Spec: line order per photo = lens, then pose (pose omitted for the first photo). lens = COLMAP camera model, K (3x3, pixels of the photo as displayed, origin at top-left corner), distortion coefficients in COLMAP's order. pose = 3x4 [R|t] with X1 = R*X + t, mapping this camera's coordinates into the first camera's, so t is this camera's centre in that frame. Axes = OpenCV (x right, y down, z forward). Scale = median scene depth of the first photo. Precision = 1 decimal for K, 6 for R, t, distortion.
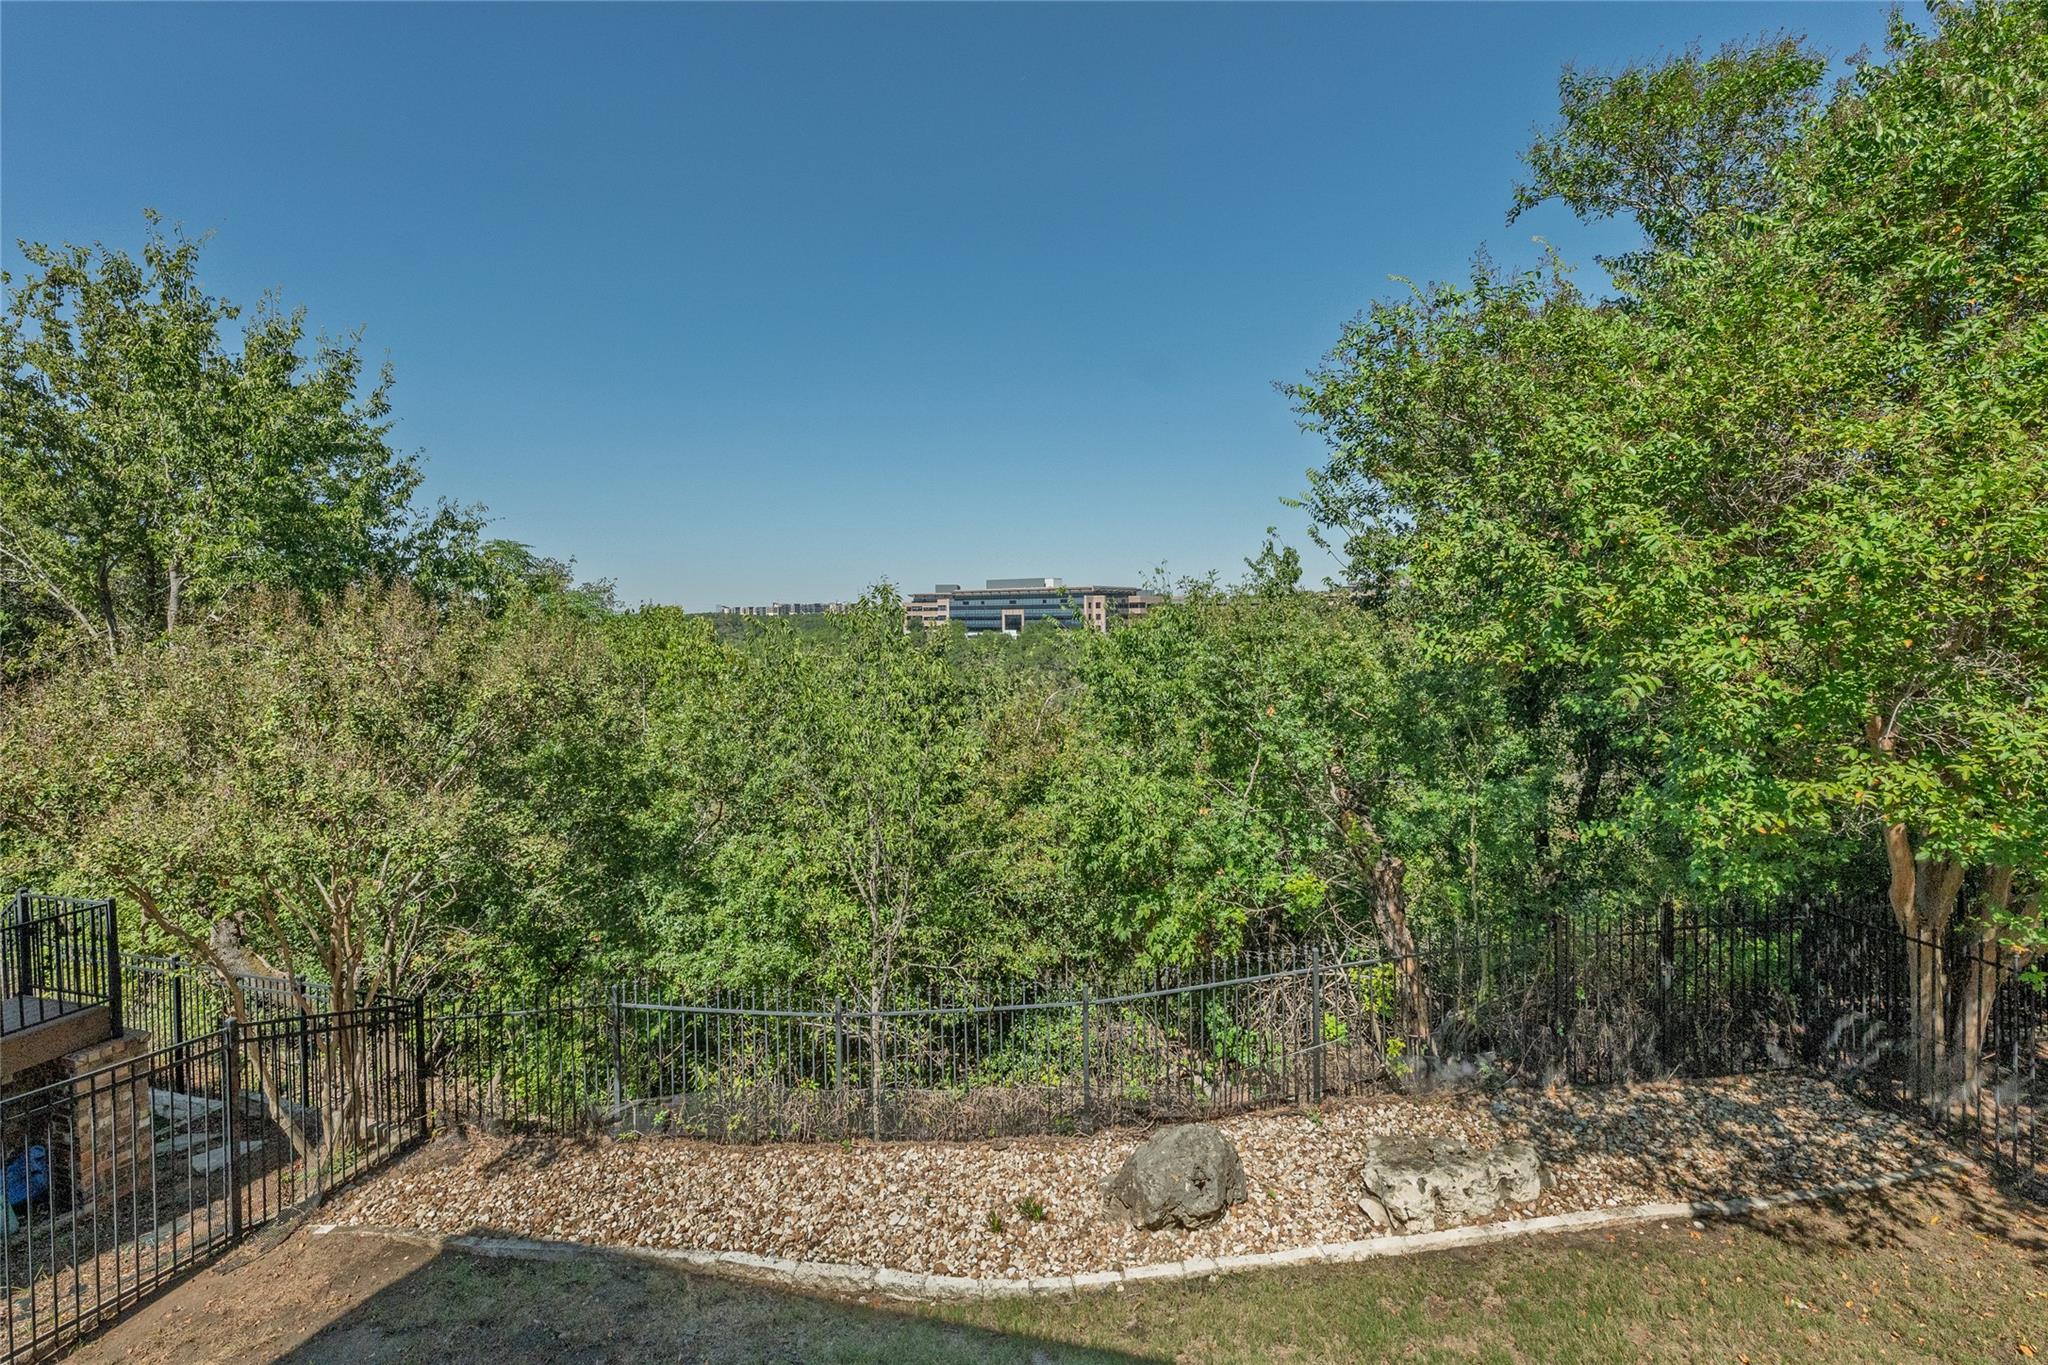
lens RADIAL K [[897.1, 0, 1020.4], [0, 897.1, 633.5], [0, 0, 1]] dist [-0.000529, 0.000370]
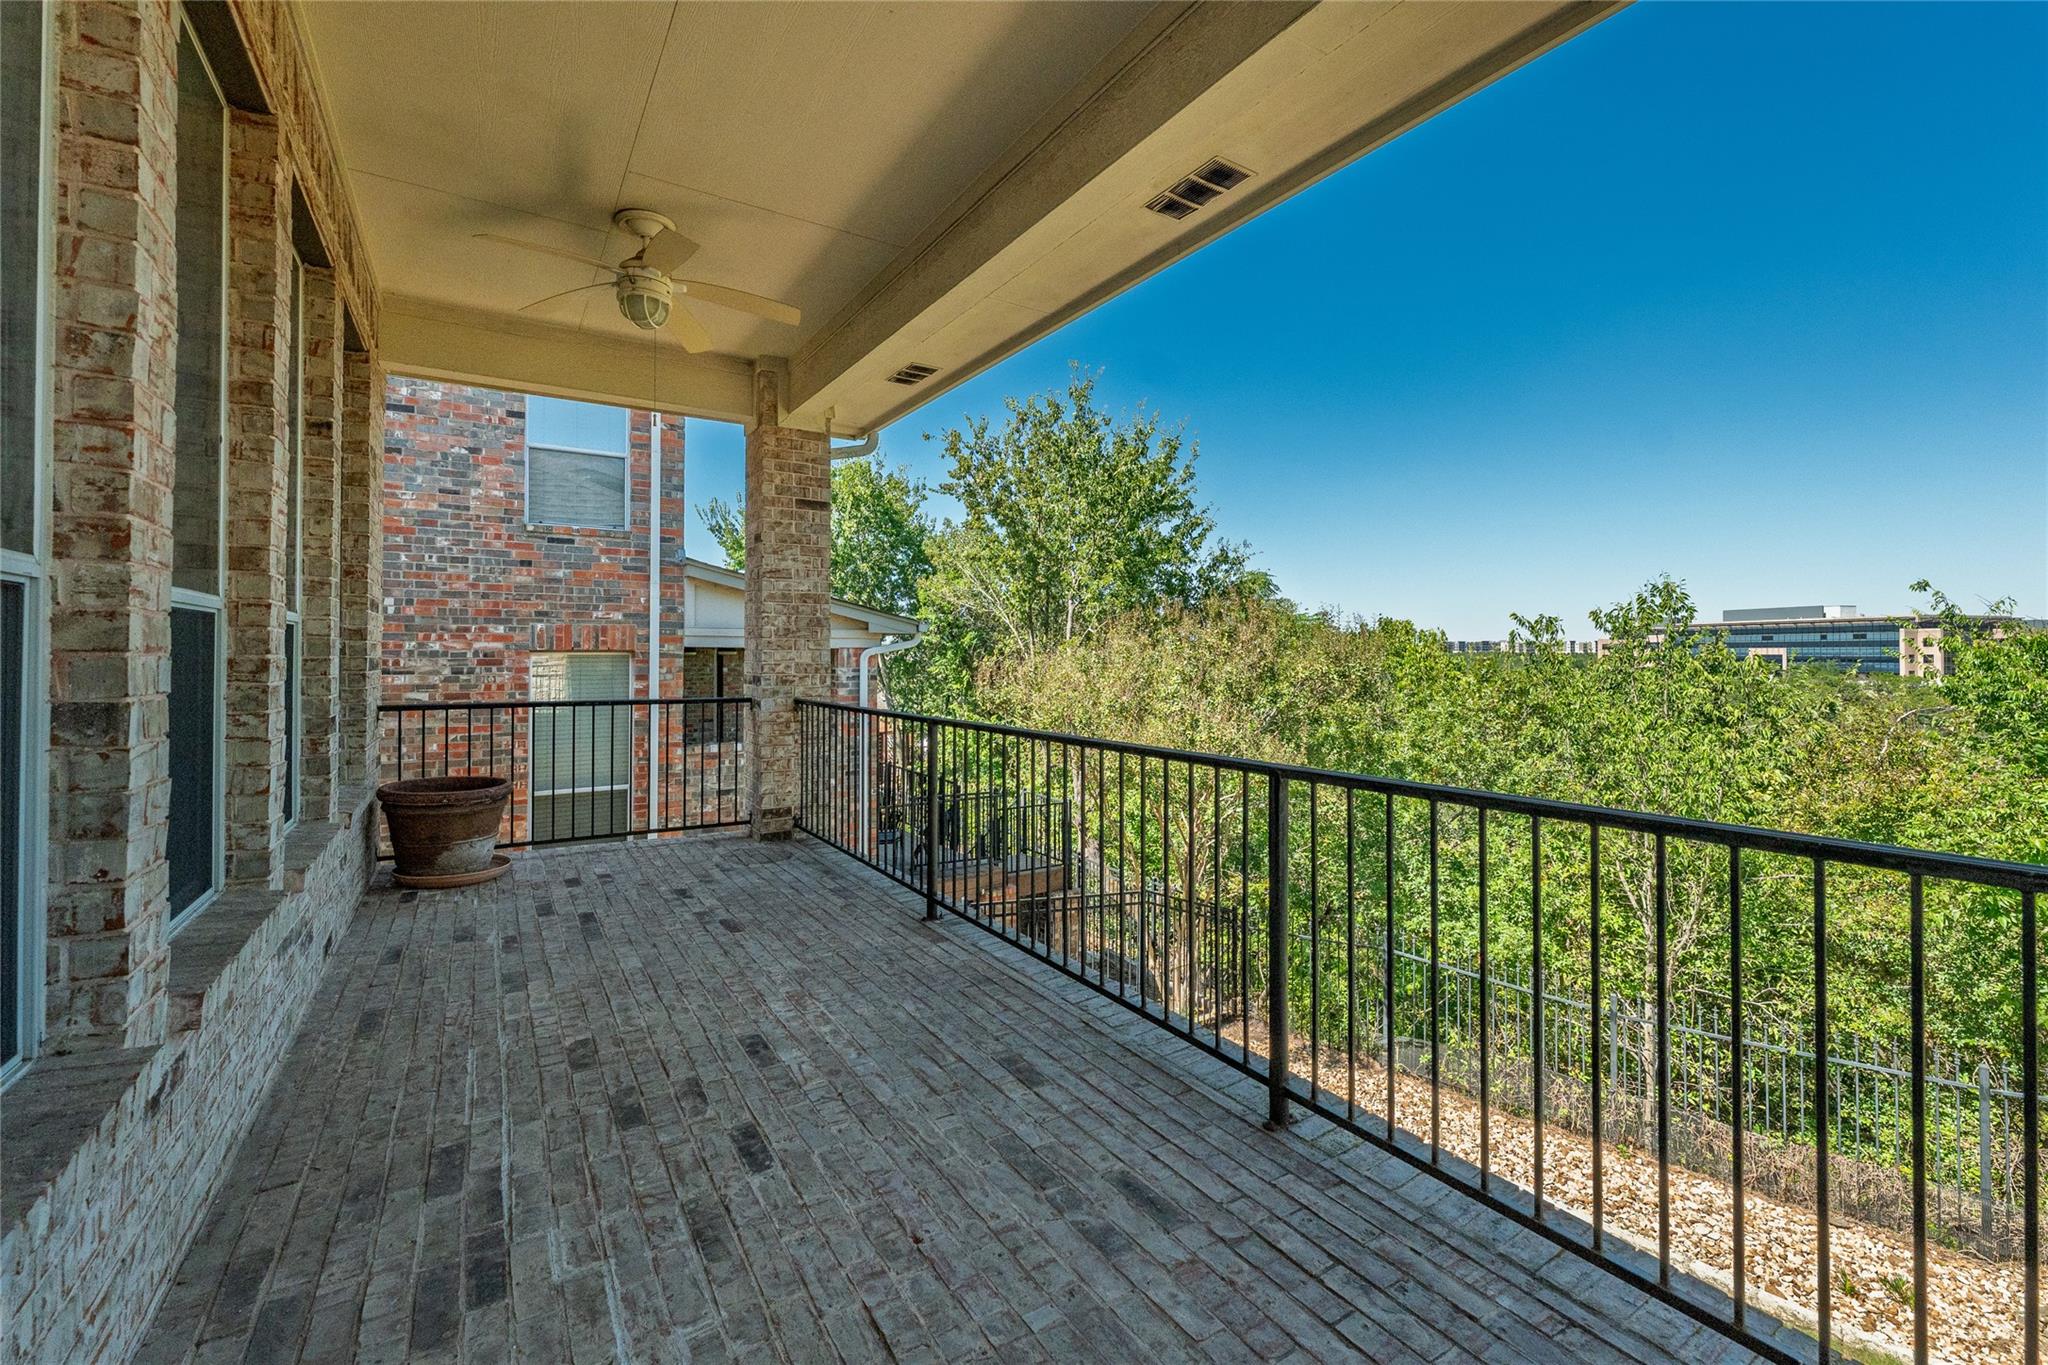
lens RADIAL K [[879.9, 0, 952.5], [0, 879.9, 647.0], [0, 0, 1]] dist [-0.008846, 0.000607]
pose [[0.731732, -0.008736, -0.681536, -0.061372], [-0.016625, 0.999392, -0.030659, 0.048225], [0.681389, 0.033765, 0.731142, -0.185213]]
